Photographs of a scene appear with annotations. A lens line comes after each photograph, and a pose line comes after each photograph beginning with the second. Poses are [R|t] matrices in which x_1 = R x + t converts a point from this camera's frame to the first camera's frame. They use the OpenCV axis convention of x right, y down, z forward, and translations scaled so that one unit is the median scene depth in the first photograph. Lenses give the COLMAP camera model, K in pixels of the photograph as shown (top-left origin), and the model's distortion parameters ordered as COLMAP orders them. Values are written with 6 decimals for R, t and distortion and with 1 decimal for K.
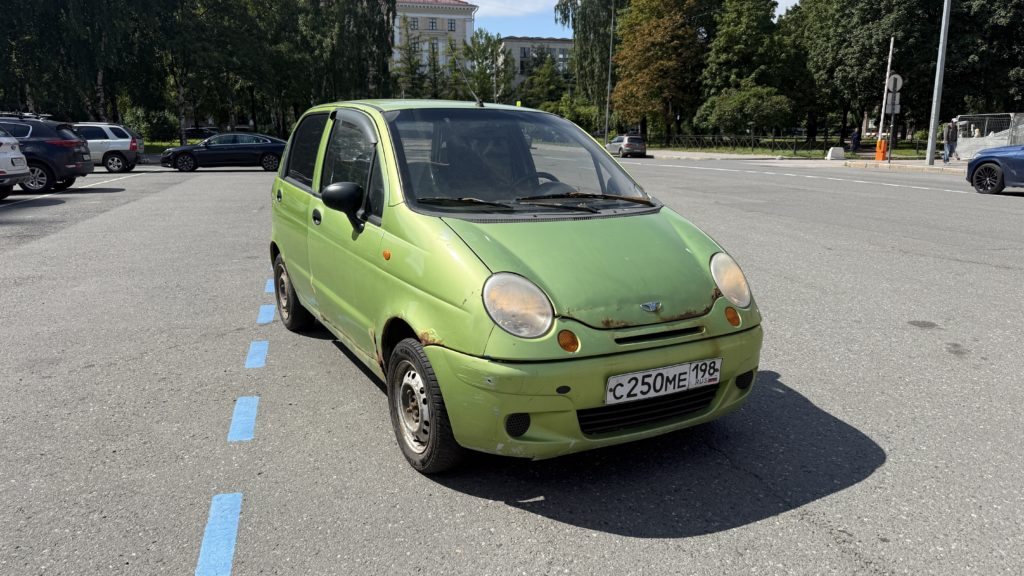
lens RADIAL K [[724.1, 0, 512.4], [0, 724.1, 294.4], [0, 0, 1]] dist [0.027989, -0.039078]
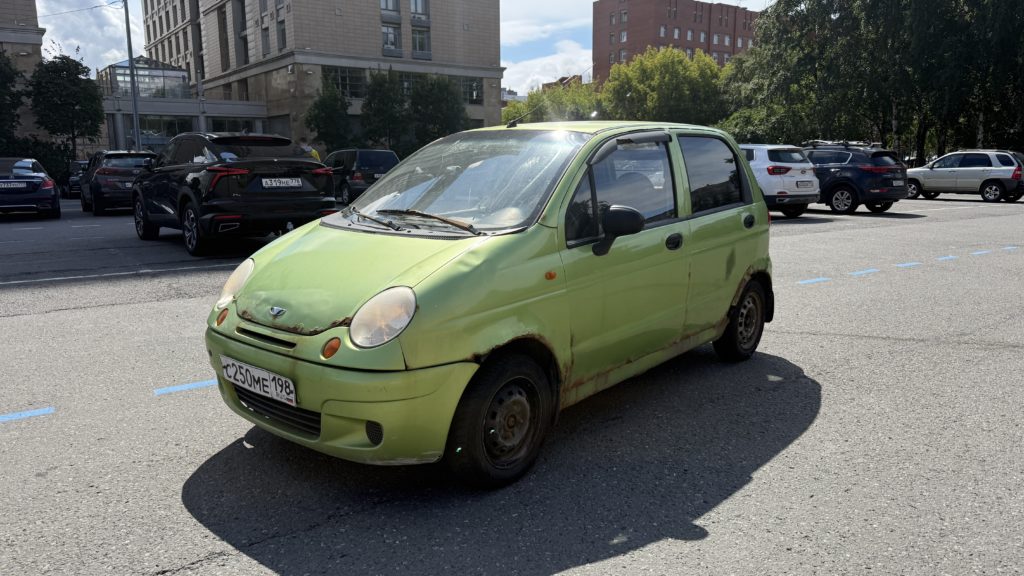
lens RADIAL K [[715.0, 0, 513.4], [0, 715.0, 311.2], [0, 0, 1]] dist [0.033736, -0.049795]
pose [[0.355109, 0.188445, -0.915634, 0.123110], [-0.200450, 0.972039, 0.122313, -0.017481], [0.913081, 0.140104, 0.382954, 0.088221]]
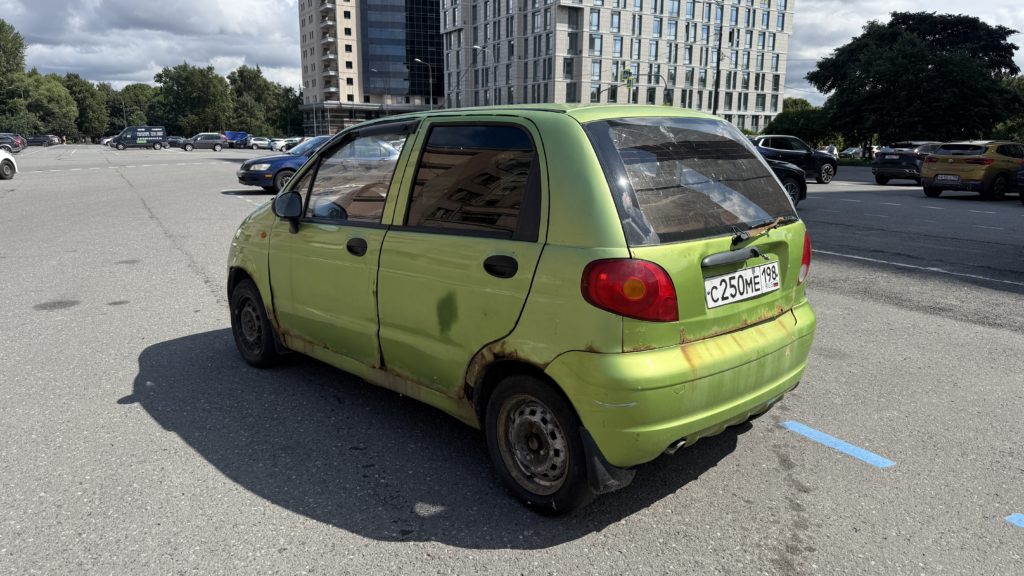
lens RADIAL K [[724.1, 0, 512.4], [0, 724.1, 294.4], [0, 0, 1]] dist [0.027989, -0.039078]
pose [[-0.969265, 0.041563, -0.242484, 0.014270], [-0.063189, 0.910503, 0.408647, -0.063611], [0.237767, 0.411409, -0.879892, 0.279916]]
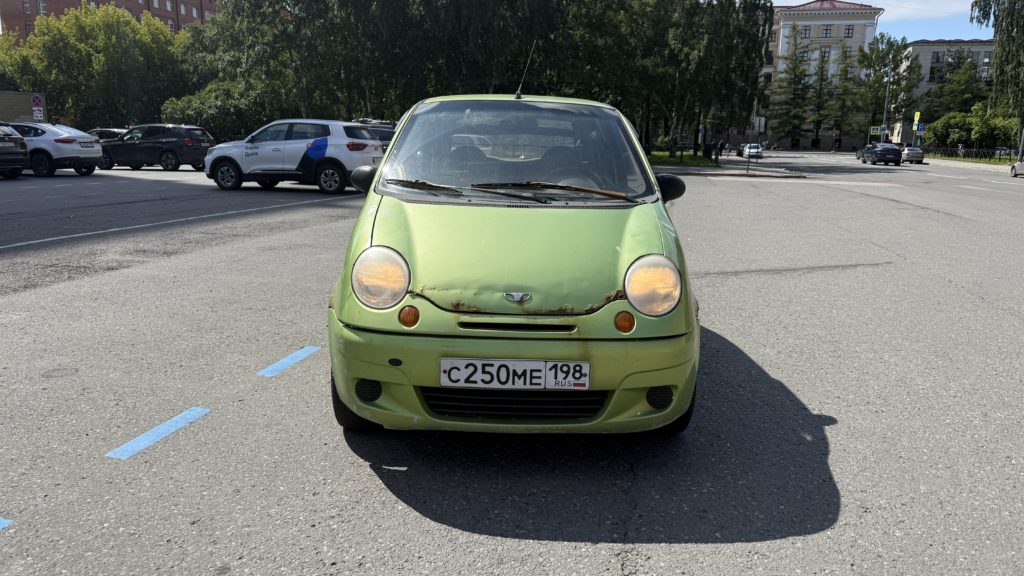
lens RADIAL K [[723.7, 0, 512.0], [0, 723.7, 288.0], [0, 0, 1]] dist [0.050056, -0.069915]
pose [[0.877694, 0.109113, -0.466634, 0.061226], [-0.121050, 0.992637, 0.004423, 0.000170], [0.463681, 0.052604, 0.884439, 0.013809]]
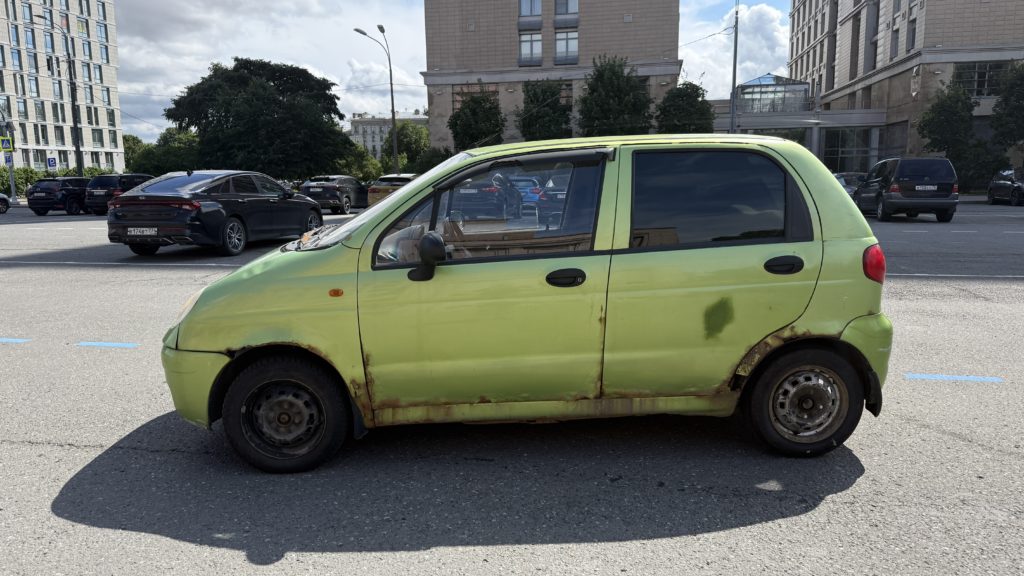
lens RADIAL K [[715.0, 0, 513.4], [0, 715.0, 311.2], [0, 0, 1]] dist [0.033736, -0.049795]
pose [[-0.446975, 0.168938, -0.878449, 0.114313], [-0.184259, 0.943560, 0.275215, -0.044590], [0.875364, 0.284876, -0.390620, 0.203003]]
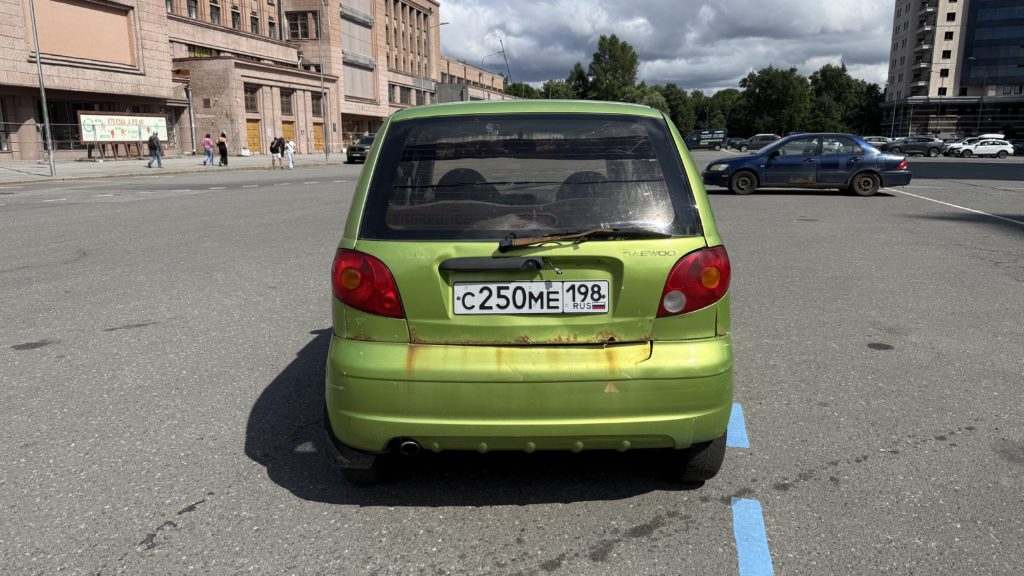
lens RADIAL K [[723.7, 0, 512.0], [0, 723.7, 288.0], [0, 0, 1]] dist [0.050056, -0.069915]
pose [[-0.878095, -0.097699, 0.468405, -0.080091], [0.102953, 0.917426, 0.384356, -0.061828], [-0.467279, 0.385725, -0.795529, 0.270848]]
